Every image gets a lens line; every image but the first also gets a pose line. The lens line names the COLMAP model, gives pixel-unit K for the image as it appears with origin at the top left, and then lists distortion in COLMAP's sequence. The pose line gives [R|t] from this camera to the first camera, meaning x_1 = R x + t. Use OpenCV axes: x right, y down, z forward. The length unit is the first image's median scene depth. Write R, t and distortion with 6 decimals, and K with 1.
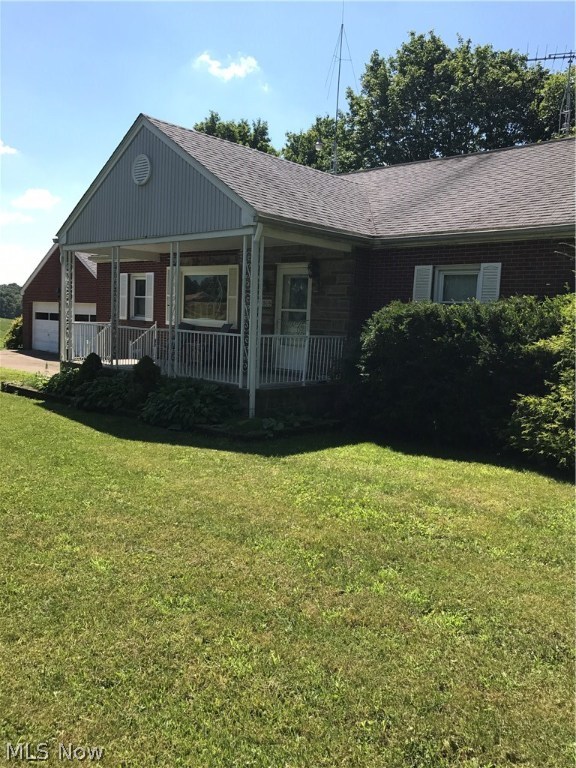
lens RADIAL K [[638.3, 0, 288.0], [0, 638.3, 384.0], [0, 0, 1]] dist [0.014834, 0.005296]
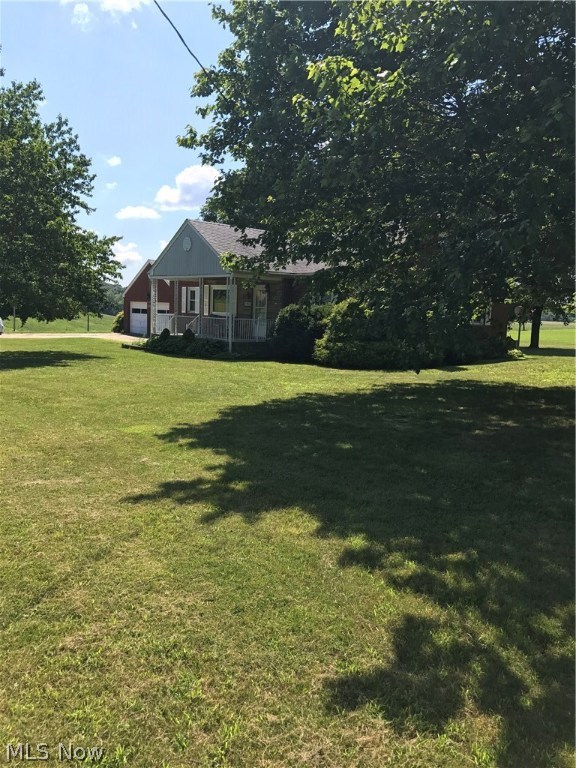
lens RADIAL K [[630.2, 0, 288.0], [0, 630.2, 384.0], [0, 0, 1]] dist [0.001515, 0.003110]
pose [[0.993260, 0.011630, -0.115320, 0.290594], [-0.010424, 0.999885, 0.011059, 0.093270], [0.115435, -0.009783, 0.993267, -0.878526]]
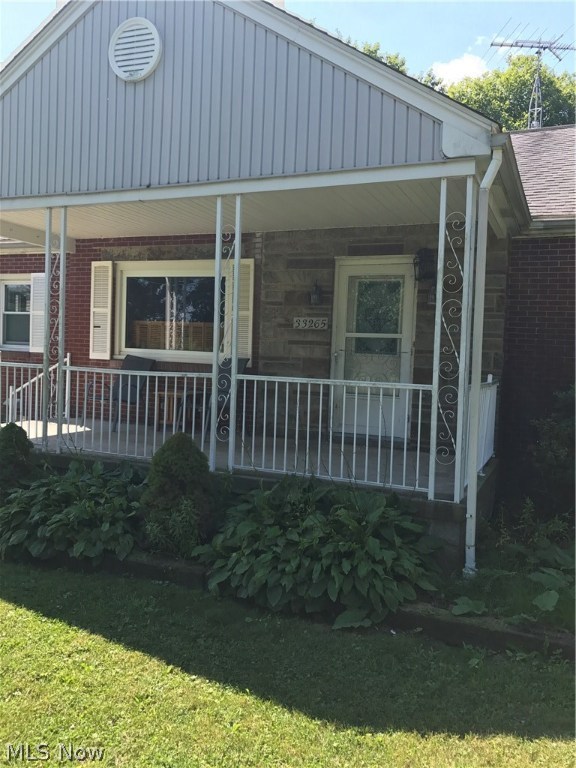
lens RADIAL K [[630.2, 0, 288.0], [0, 630.2, 384.0], [0, 0, 1]] dist [0.001515, 0.003110]
pose [[0.937895, -0.025435, 0.345987, -0.234422], [0.038110, 0.998827, -0.029879, -0.048447], [-0.344821, 0.041209, 0.937764, 0.414181]]
